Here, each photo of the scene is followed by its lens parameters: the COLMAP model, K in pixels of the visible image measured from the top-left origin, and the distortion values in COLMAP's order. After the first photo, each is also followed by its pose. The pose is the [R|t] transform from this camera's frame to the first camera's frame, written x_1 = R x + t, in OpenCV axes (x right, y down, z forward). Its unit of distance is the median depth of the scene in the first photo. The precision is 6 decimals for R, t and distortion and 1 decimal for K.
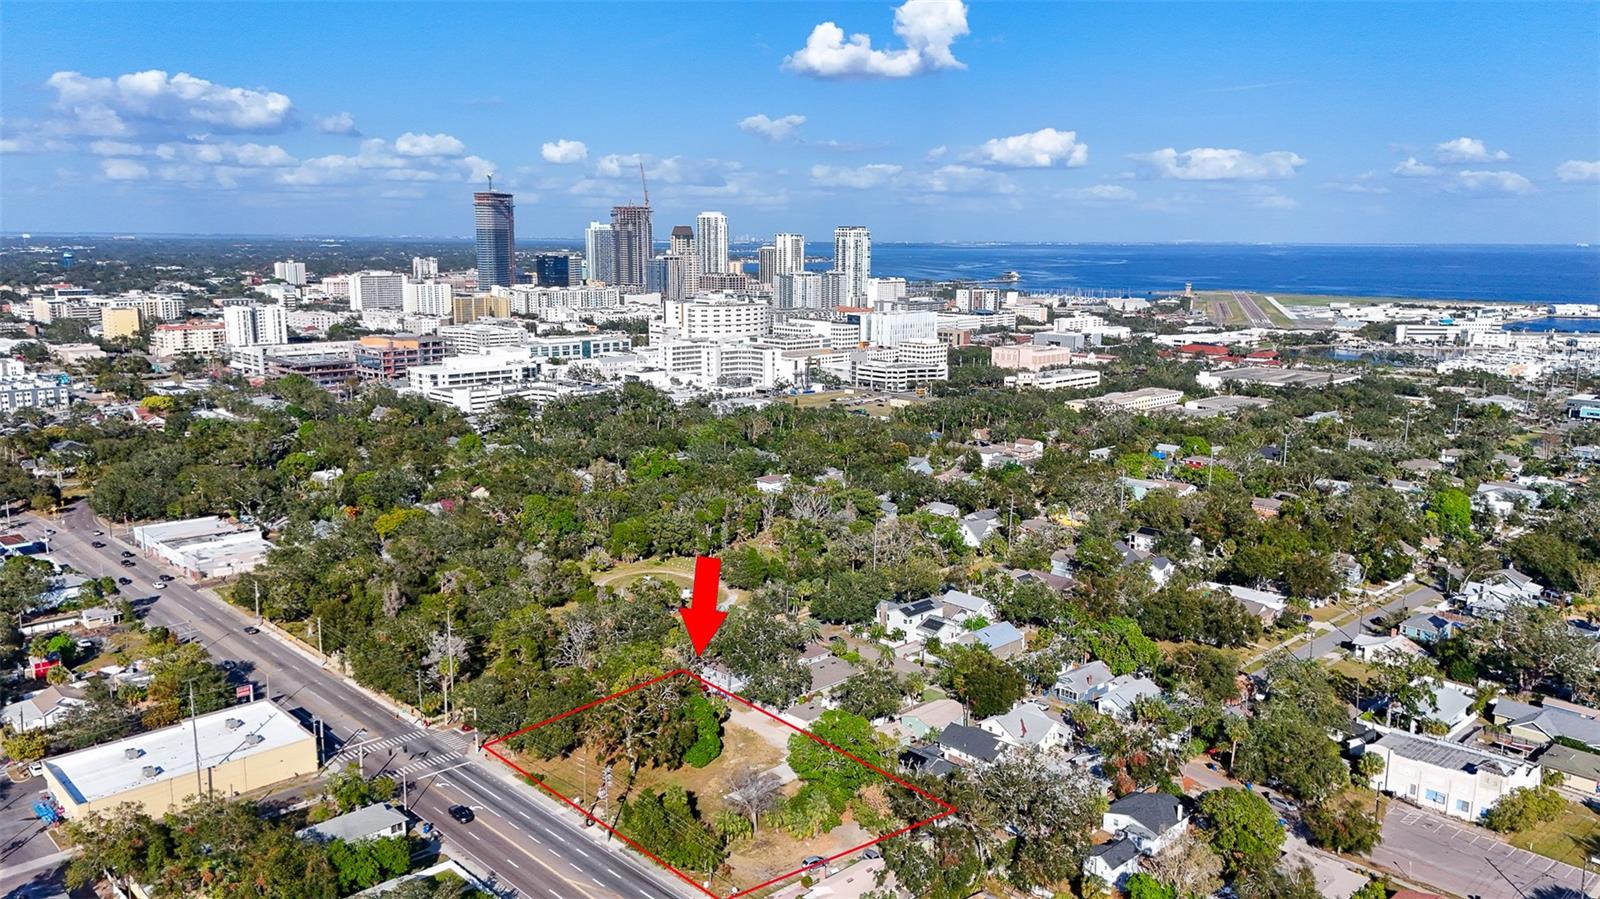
lens RADIAL K [[1144.7, 0, 800.0], [0, 1144.7, 449.5], [0, 0, 1]] dist [0.017456, -0.009552]
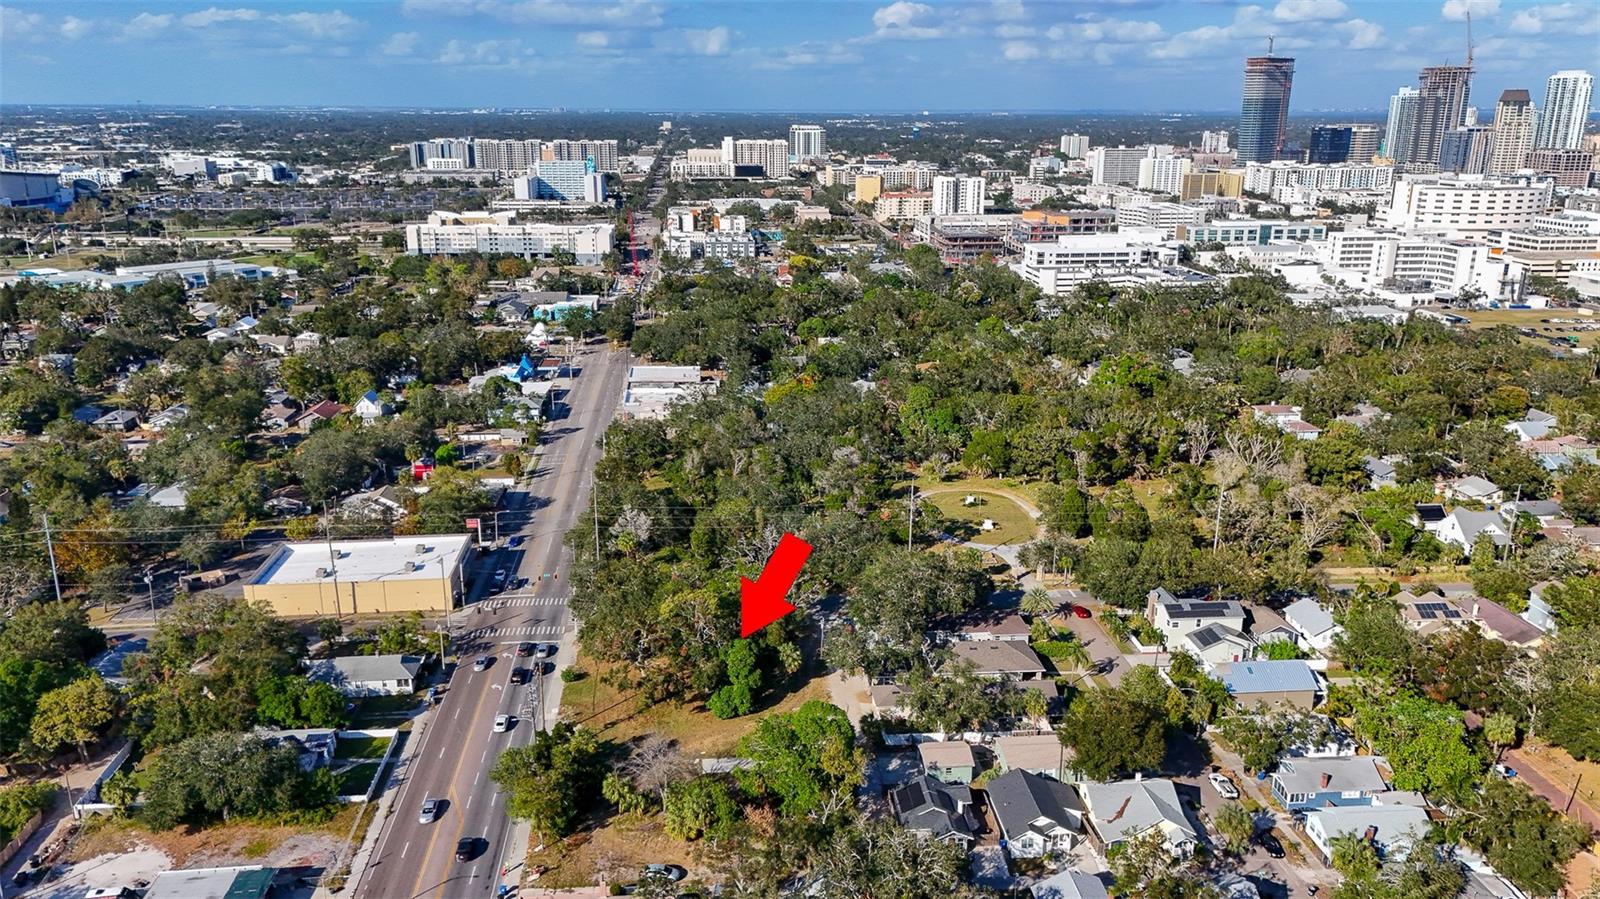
lens RADIAL K [[1144.7, 0, 800.0], [0, 1144.7, 449.5], [0, 0, 1]] dist [0.017456, -0.009552]
pose [[0.776146, 0.169072, -0.607463, 0.101564], [-0.104991, 0.984585, 0.139889, -0.011599], [0.621751, -0.044796, 0.781933, 0.083096]]
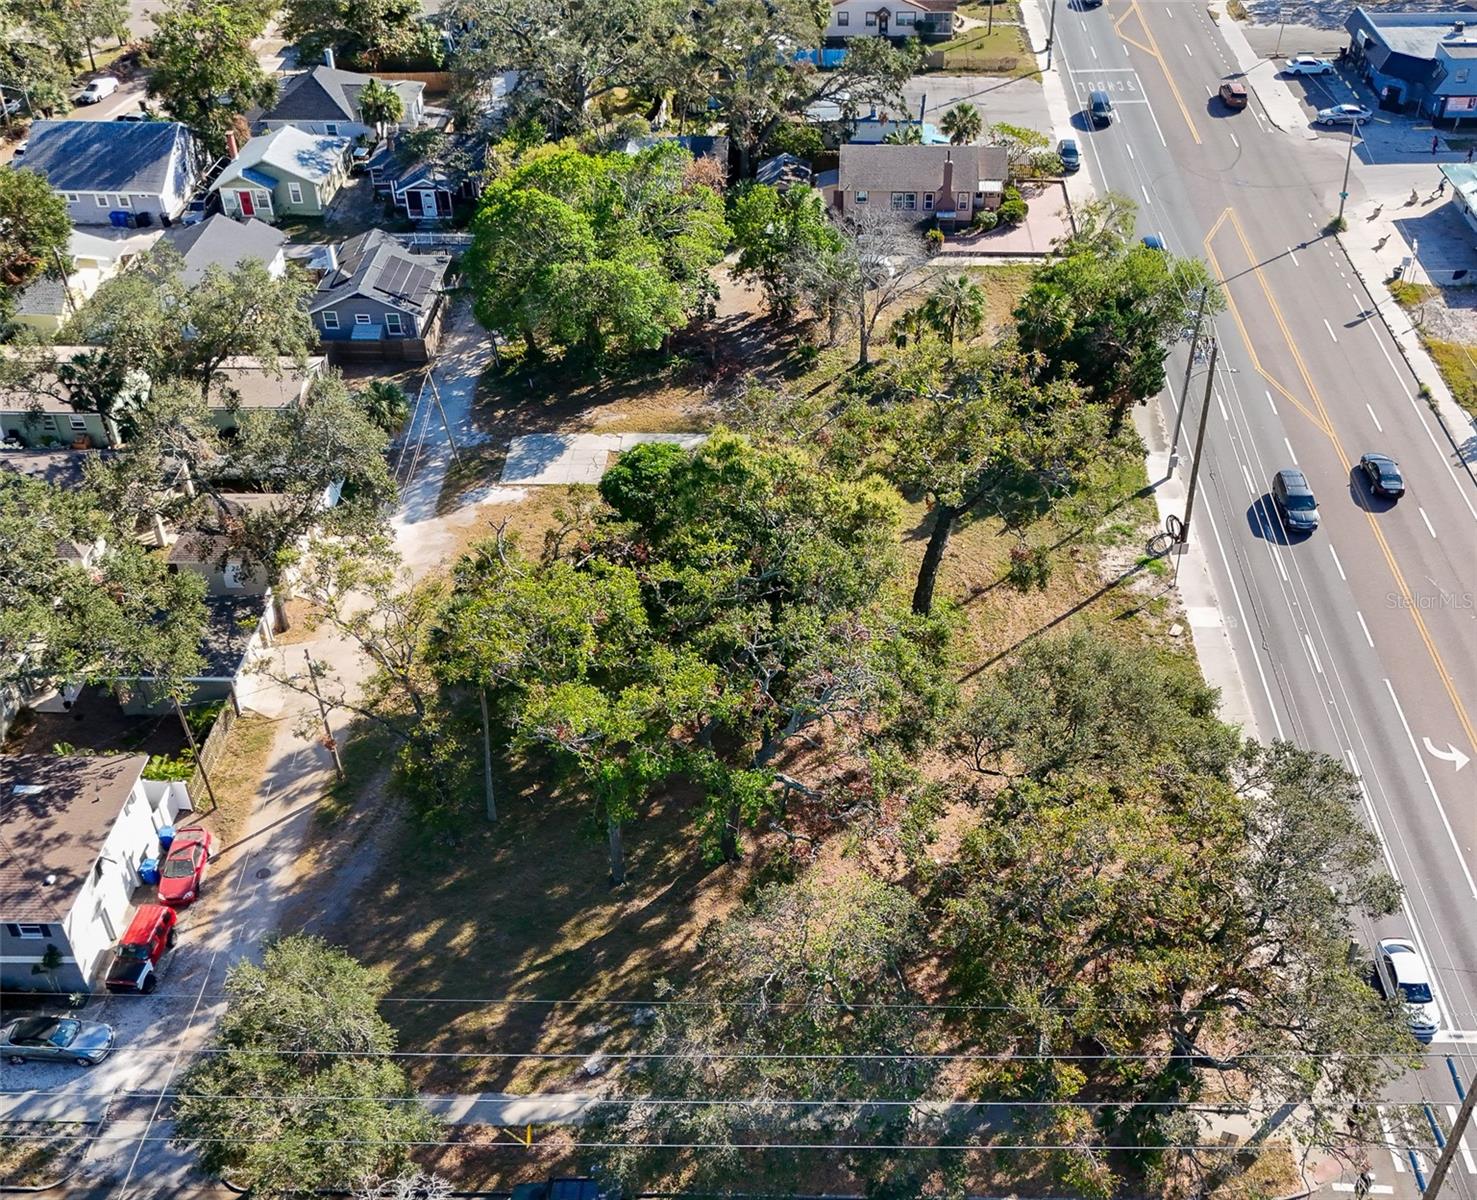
lens RADIAL K [[1599.3, 0, 788.3], [0, 1599.3, 604.4], [0, 0, 1]] dist [0.077127, -0.120116]
pose [[-0.694749, -0.440432, 0.568633, -0.079887], [0.134235, 0.697300, 0.704097, -0.005932], [-0.706615, 0.565501, -0.425327, 0.265305]]
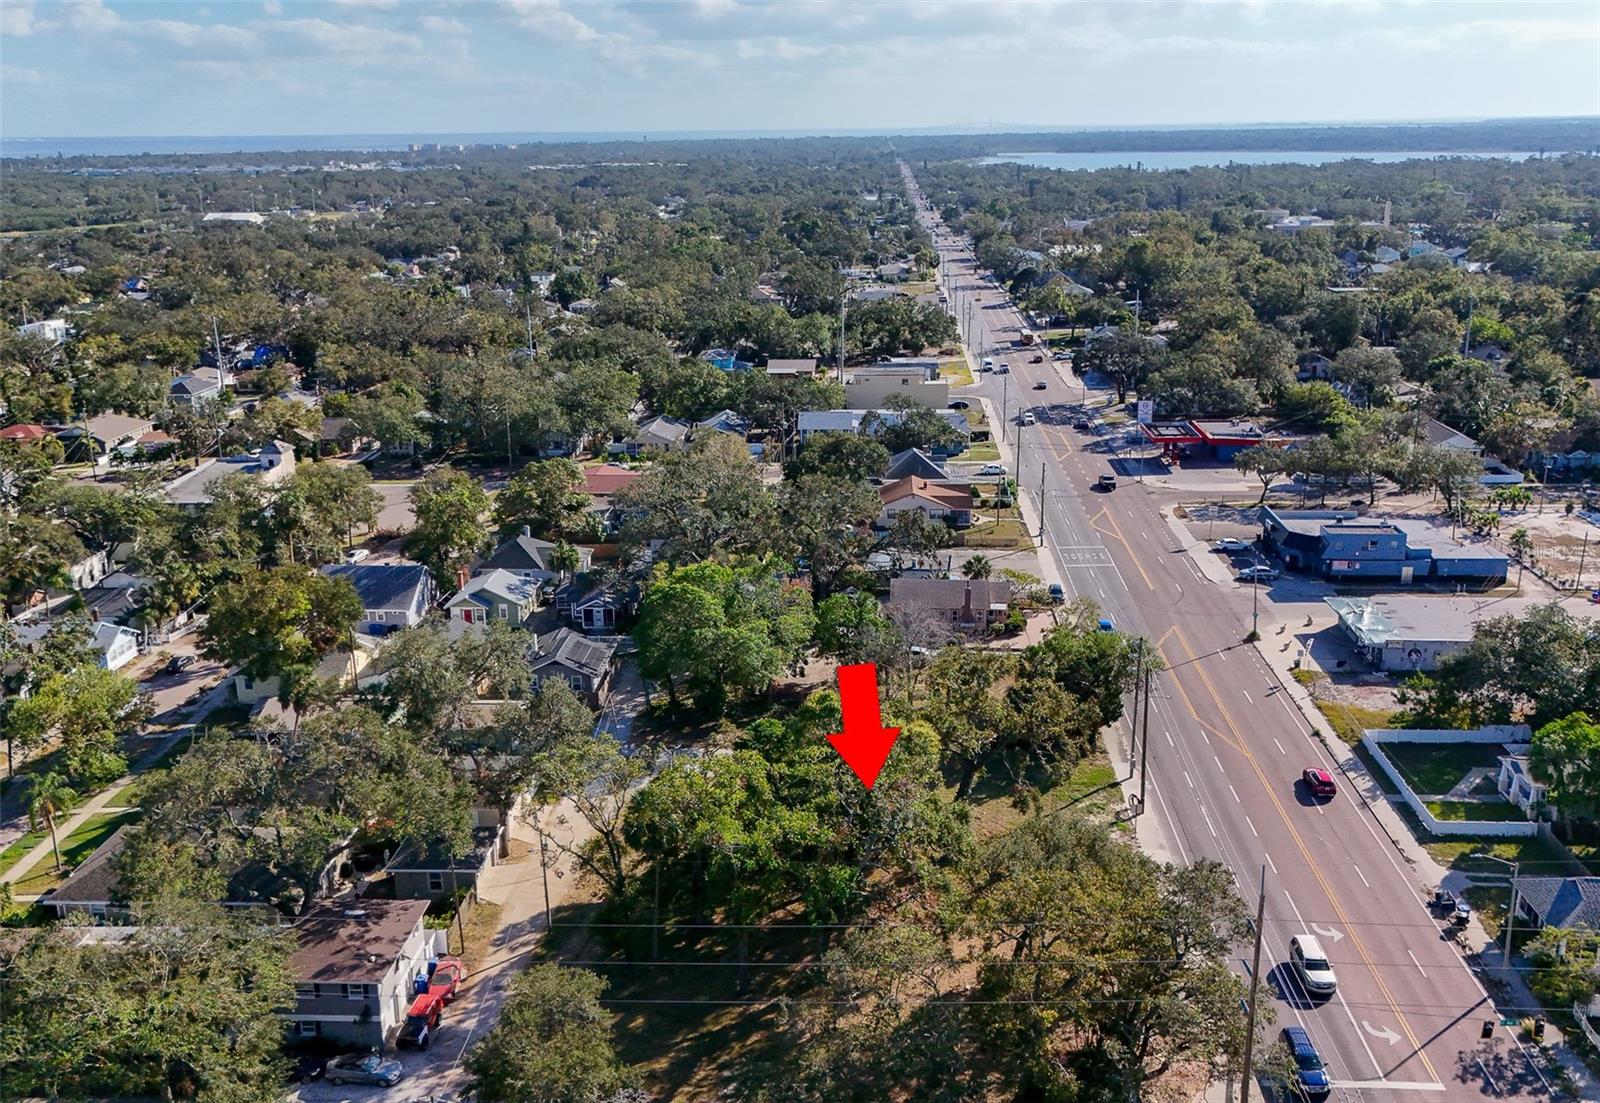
lens RADIAL K [[1478.5, 0, 800.0], [0, 1478.5, 551.5], [0, 0, 1]] dist [0.130692, -0.275622]
pose [[-0.674748, -0.206018, 0.708711, -0.106150], [0.140320, 0.906926, 0.397234, -0.011483], [-0.724586, 0.367480, -0.583038, 0.292535]]
